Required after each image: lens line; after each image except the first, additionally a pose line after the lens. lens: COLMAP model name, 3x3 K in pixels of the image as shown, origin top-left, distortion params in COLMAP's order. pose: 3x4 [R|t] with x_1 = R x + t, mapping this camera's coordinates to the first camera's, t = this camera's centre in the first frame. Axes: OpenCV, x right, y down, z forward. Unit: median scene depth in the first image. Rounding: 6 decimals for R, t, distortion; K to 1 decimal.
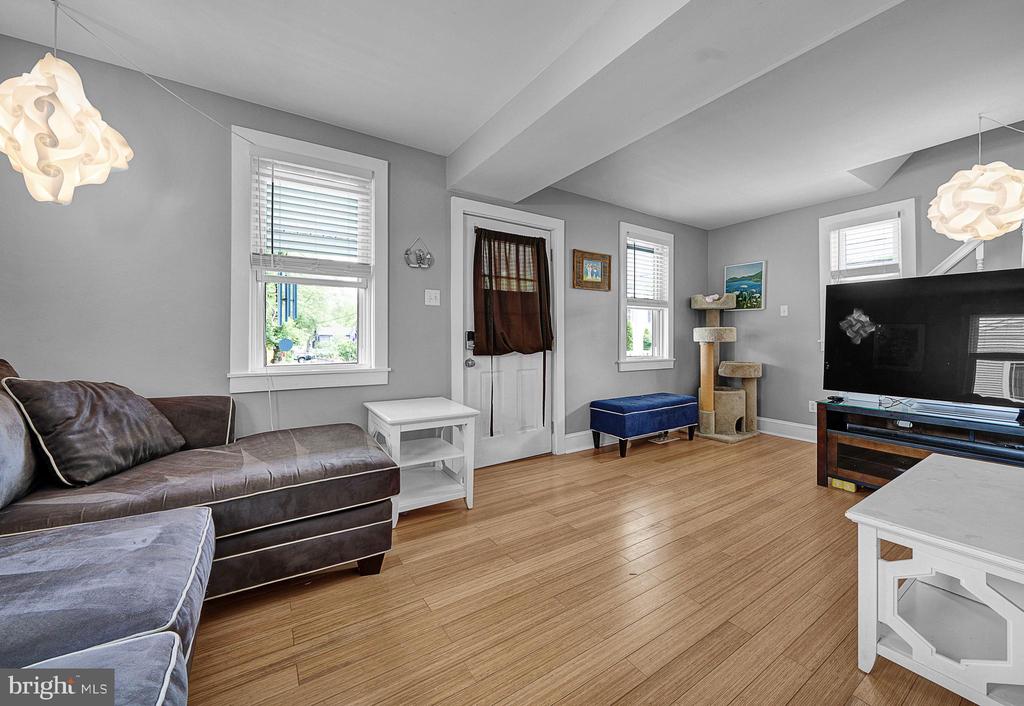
lens RADIAL K [[370.4, 0, 469.6], [0, 370.4, 336.9], [0, 0, 1]] dist [-0.002337, -0.000109]
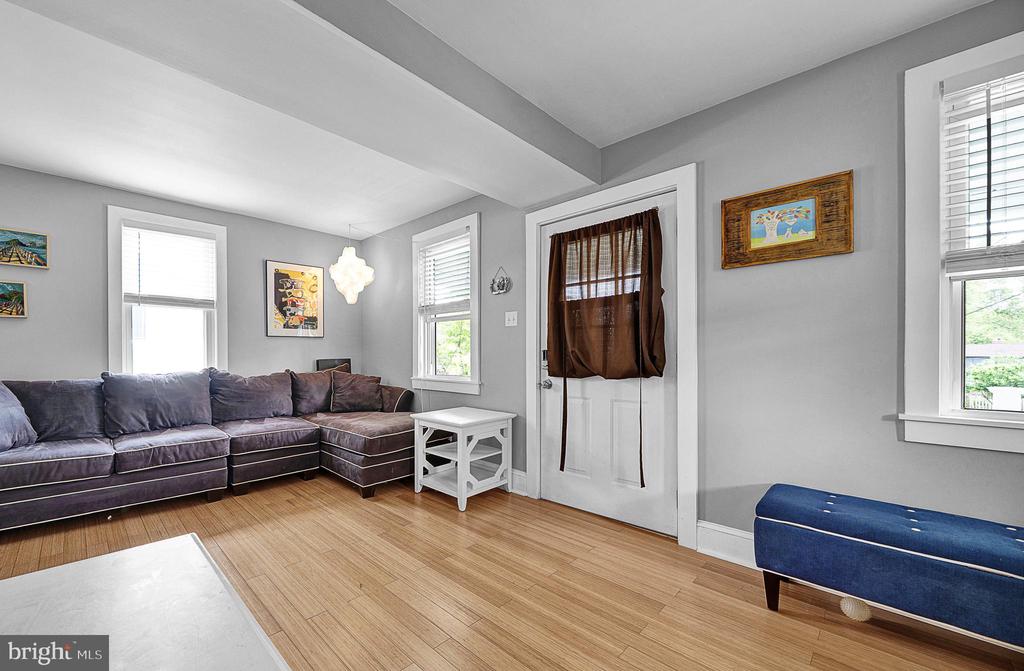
lens RADIAL K [[406.3, 0, 504.4], [0, 406.3, 356.5], [0, 0, 1]] dist [-0.001368, -0.000224]
pose [[0.289018, 0.001452, -0.957323, 0.886729], [0.000586, 0.999998, 0.001693, -0.000848], [0.957324, -0.001050, 0.289017, 0.569297]]
